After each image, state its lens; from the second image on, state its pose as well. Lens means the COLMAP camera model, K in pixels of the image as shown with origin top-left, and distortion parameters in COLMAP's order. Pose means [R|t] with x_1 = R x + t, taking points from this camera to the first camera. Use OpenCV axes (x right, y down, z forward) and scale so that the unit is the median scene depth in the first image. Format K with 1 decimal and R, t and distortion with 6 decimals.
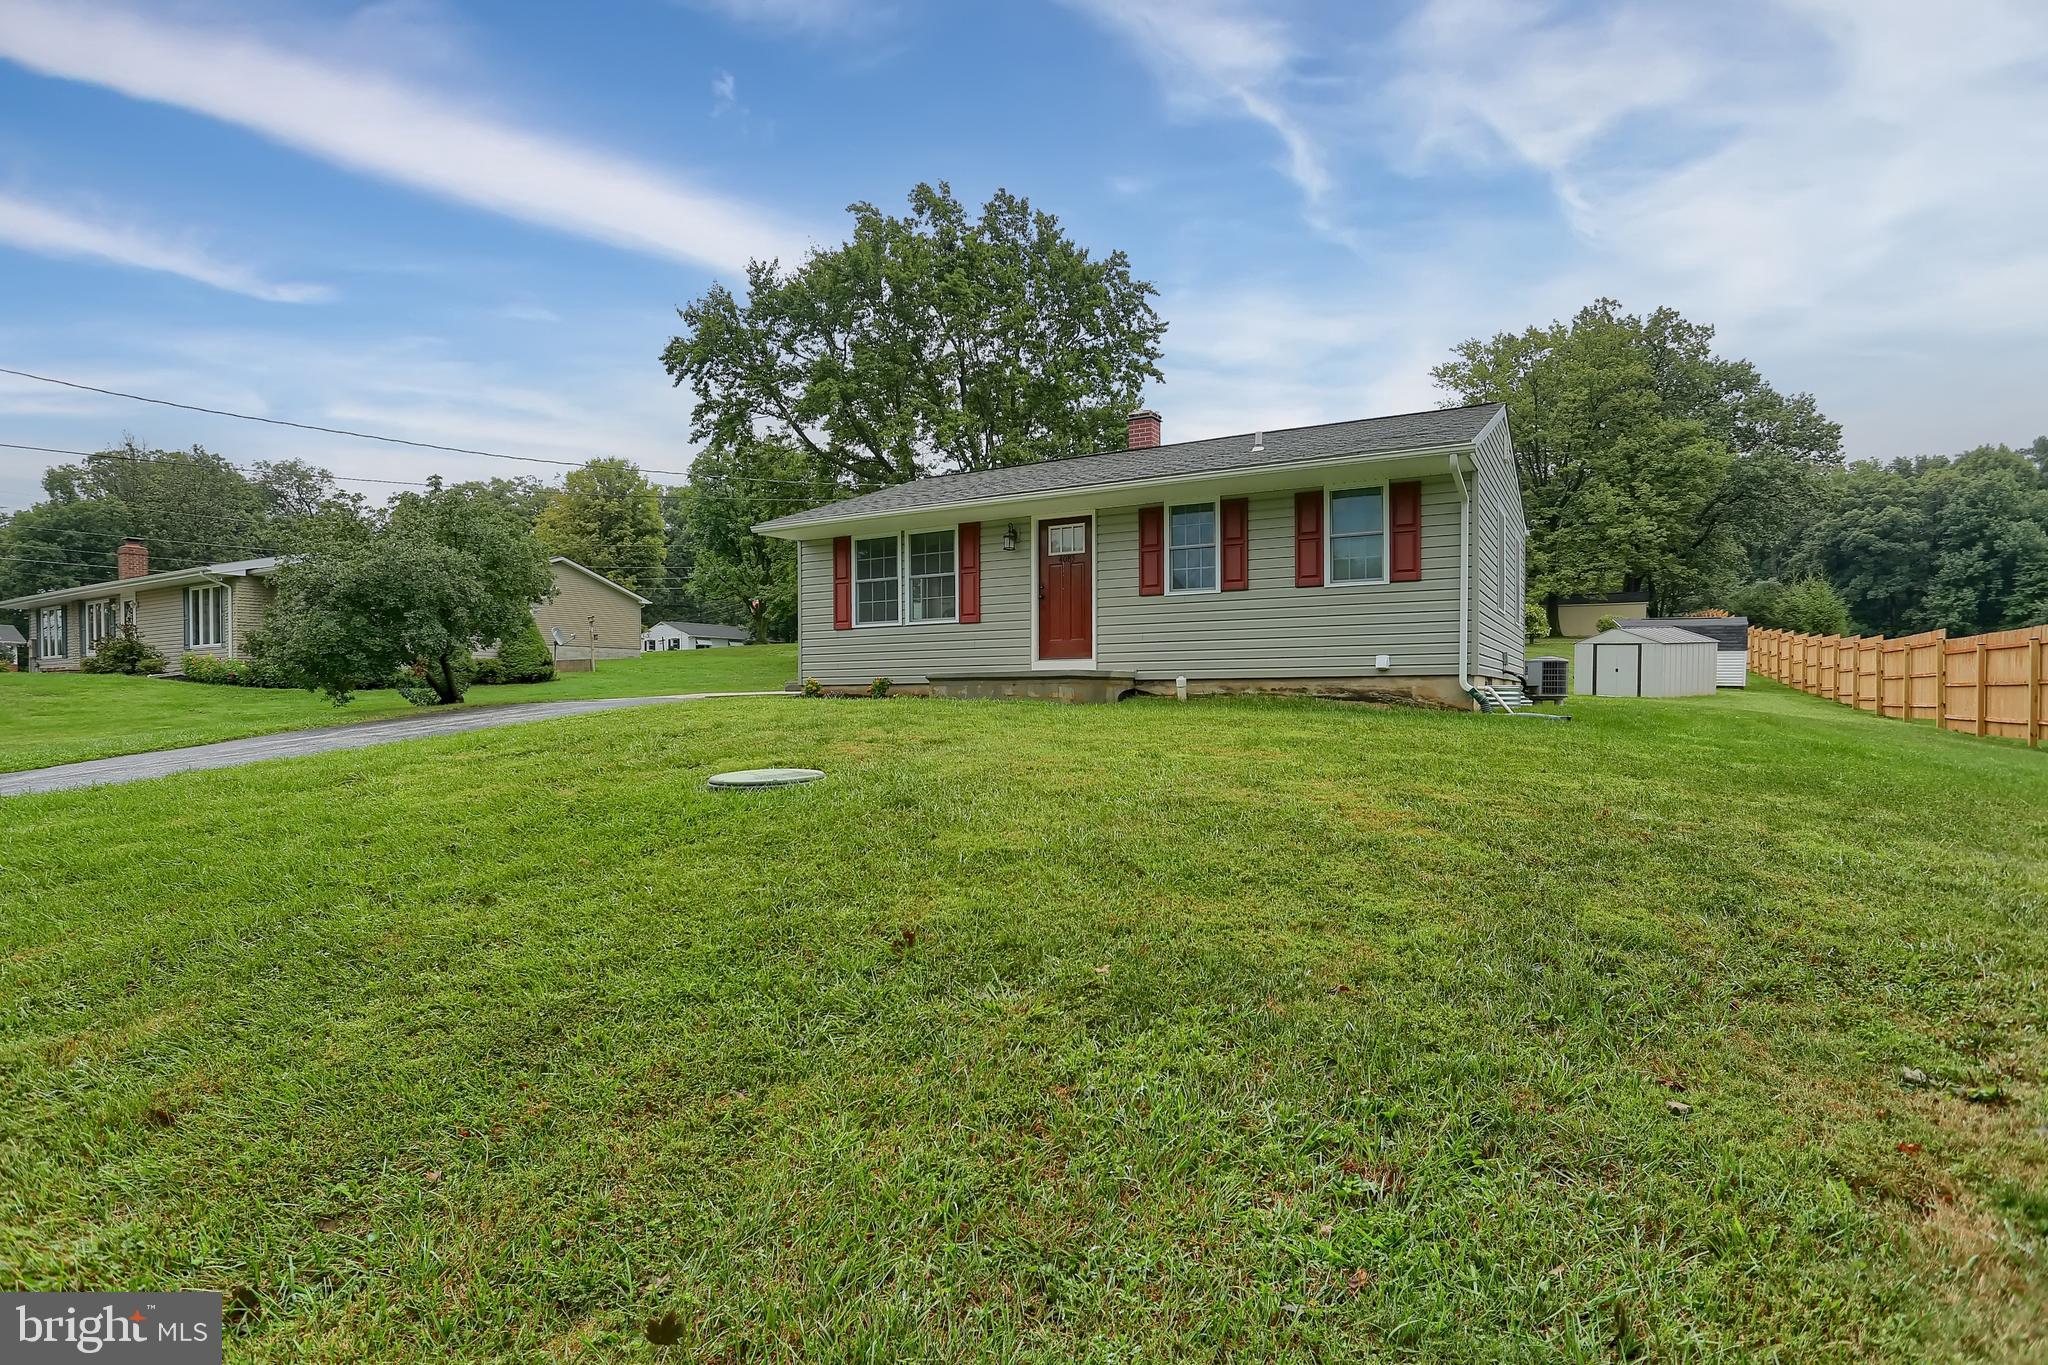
lens RADIAL K [[1052.8, 0, 1011.2], [0, 1052.8, 751.3], [0, 0, 1]] dist [-0.054655, 0.033541]
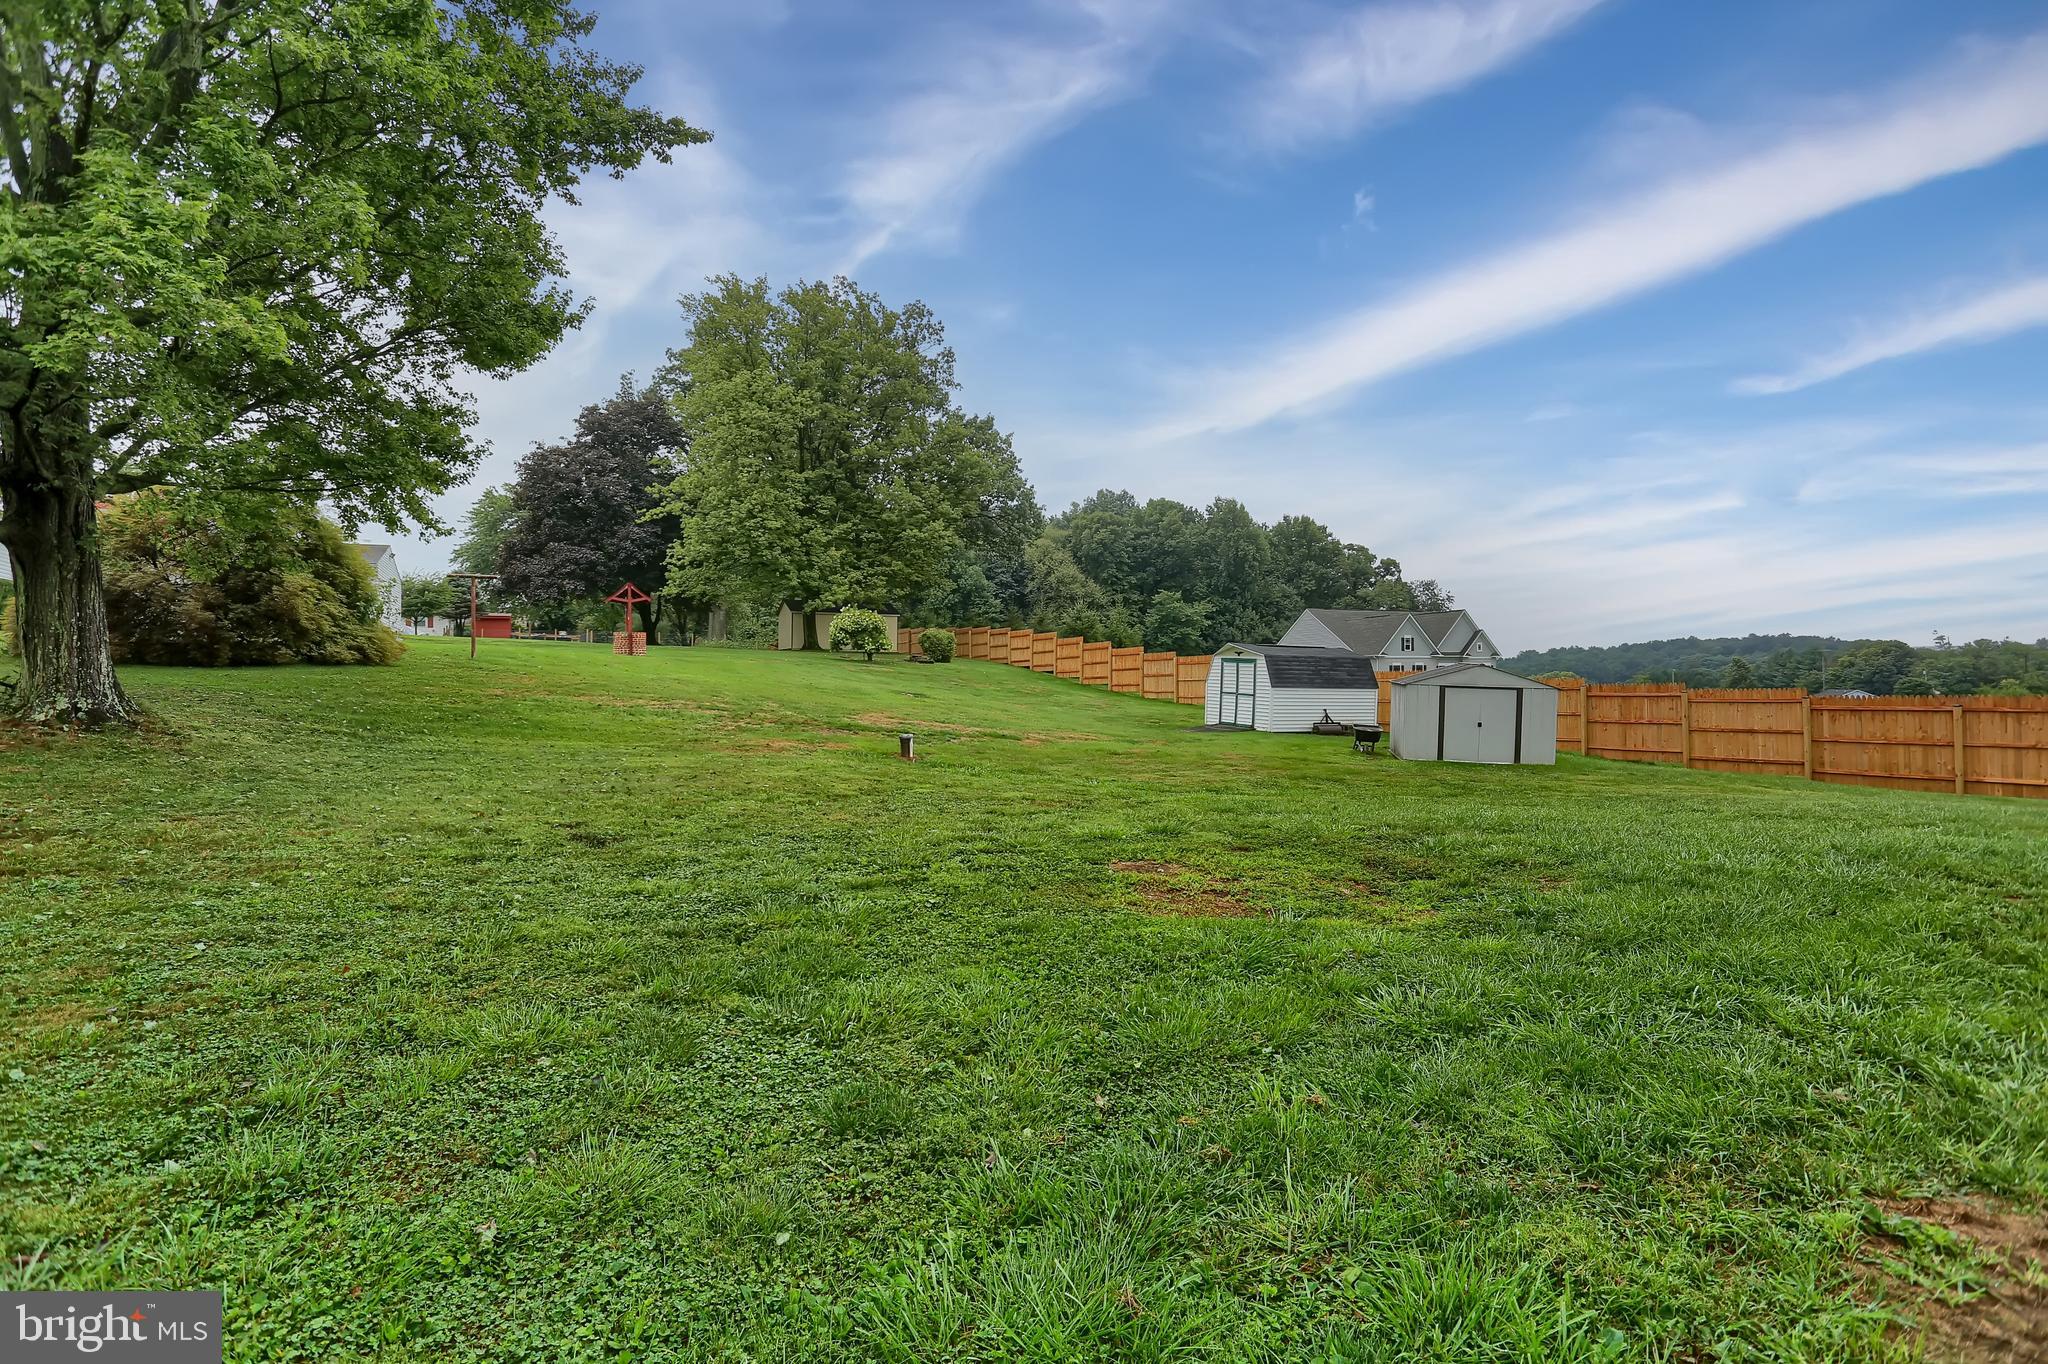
lens RADIAL K [[1017.8, 0, 1024.0], [0, 1017.8, 682.0], [0, 0, 1]] dist [-0.050215, 0.000887]
pose [[0.545529, 0.003568, 0.838084, -0.291807], [0.049753, 0.998089, -0.036634, -0.176874], [-0.836614, 0.061682, 0.544309, 1.611047]]
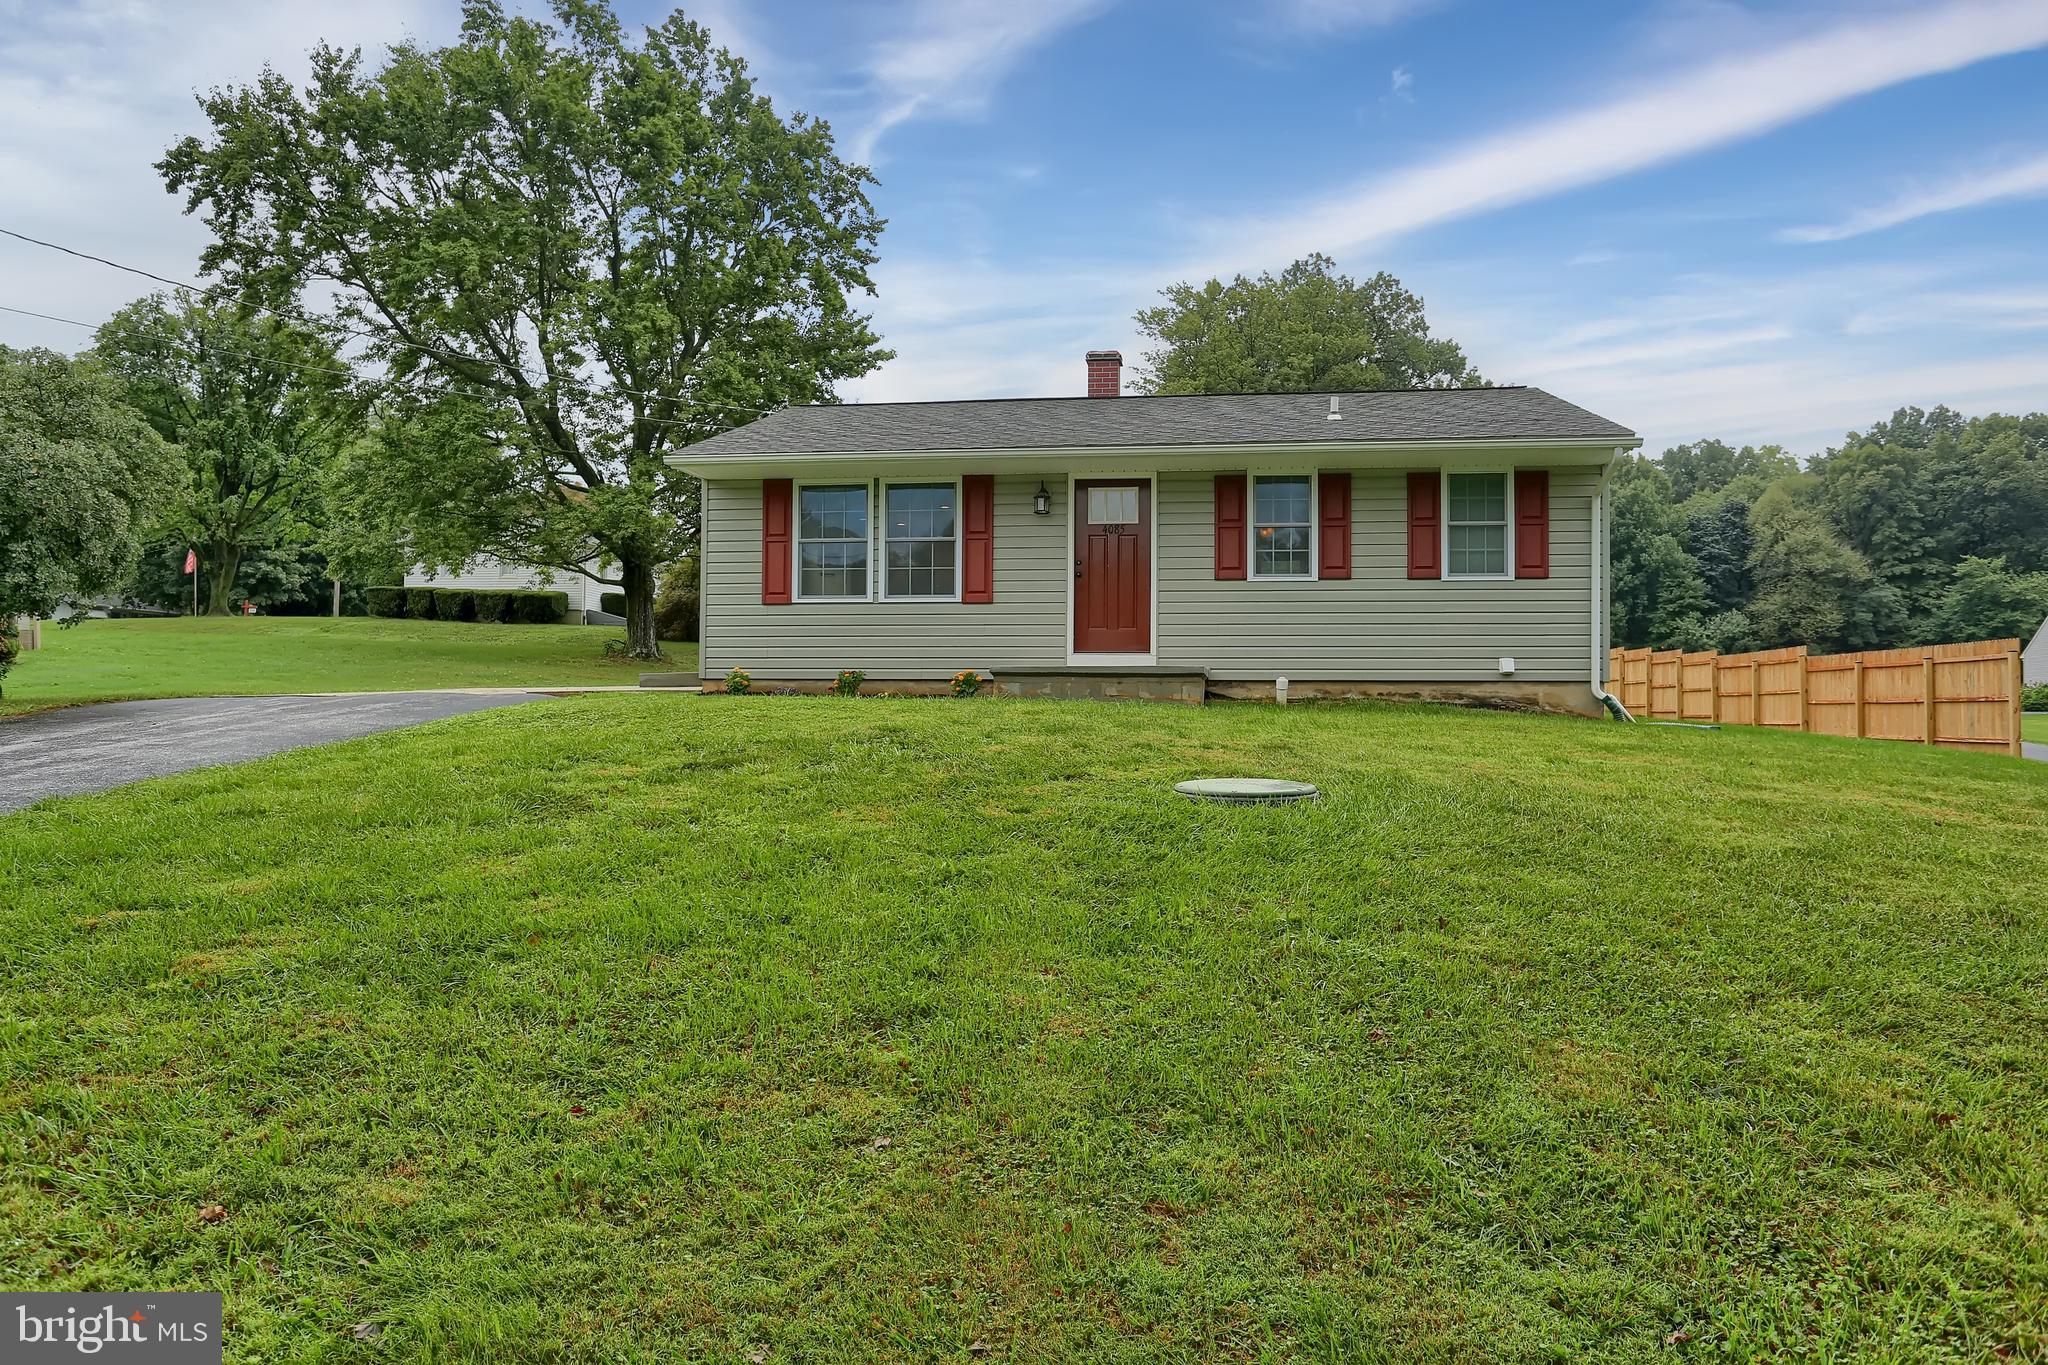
lens RADIAL K [[1437.0, 0, 1024.0], [0, 1437.0, 682.5], [0, 0, 1]] dist [-0.006495, 0.003538]
pose [[0.926736, 0.020533, 0.375153, -0.389019], [0.006010, 0.997568, -0.069444, 0.010321], [-0.375666, 0.066611, 0.924358, 0.007568]]
